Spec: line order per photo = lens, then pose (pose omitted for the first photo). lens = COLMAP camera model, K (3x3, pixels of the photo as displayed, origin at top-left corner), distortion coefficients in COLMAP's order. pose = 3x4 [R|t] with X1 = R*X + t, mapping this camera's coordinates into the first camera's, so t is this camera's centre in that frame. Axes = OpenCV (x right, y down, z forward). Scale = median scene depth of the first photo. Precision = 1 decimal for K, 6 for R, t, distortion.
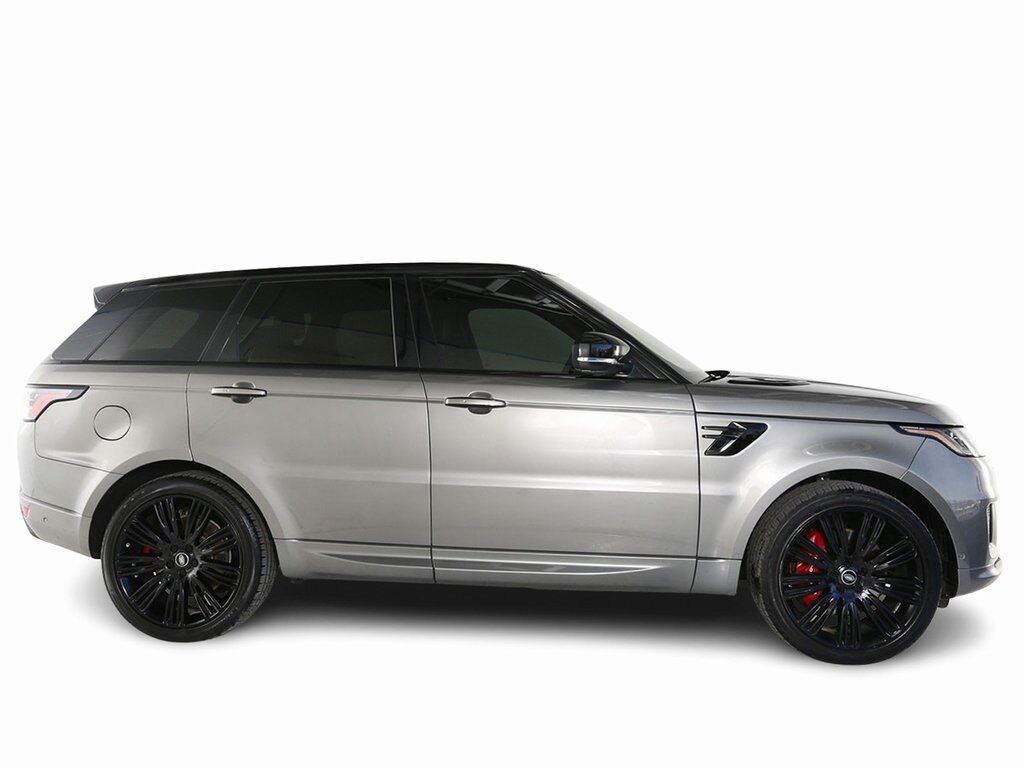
lens RADIAL K [[610.7, 0, 512.0], [0, 610.7, 384.0], [0, 0, 1]] dist [-0.001922, 0.001195]
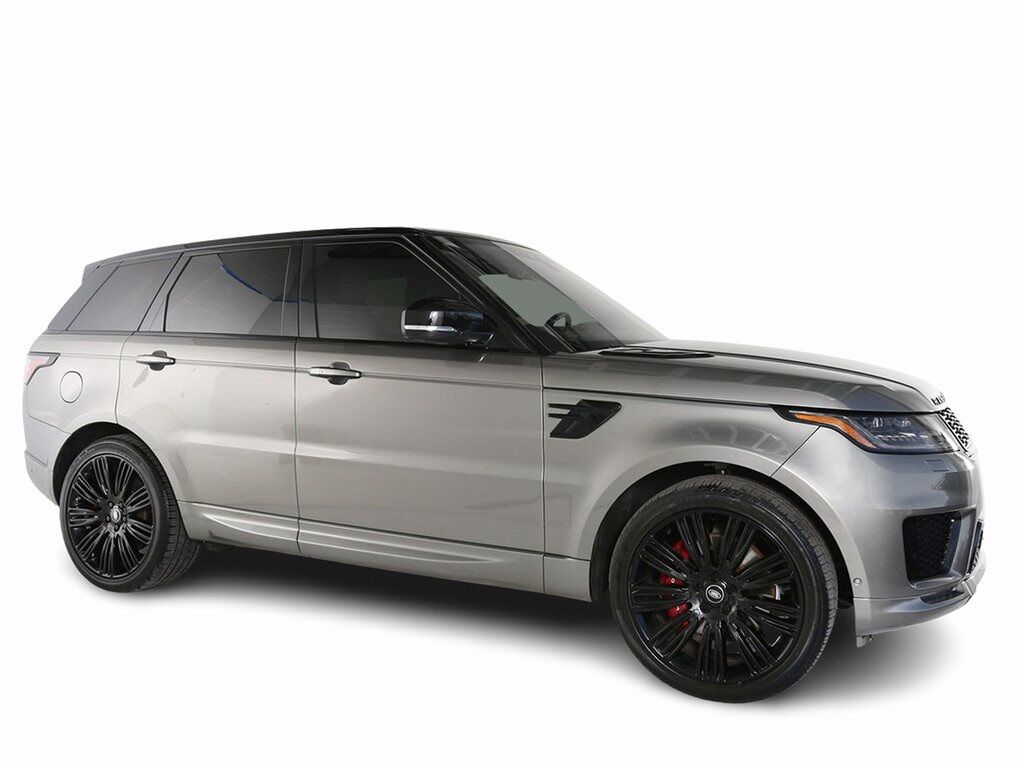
lens RADIAL K [[714.7, 0, 512.0], [0, 714.7, 384.0], [0, 0, 1]] dist [-0.000312, -0.000649]
pose [[0.952375, 0.022989, -0.304062, 0.550960], [-0.018972, 0.999689, 0.016159, 0.025042], [0.304339, -0.009621, 0.952515, 0.013971]]
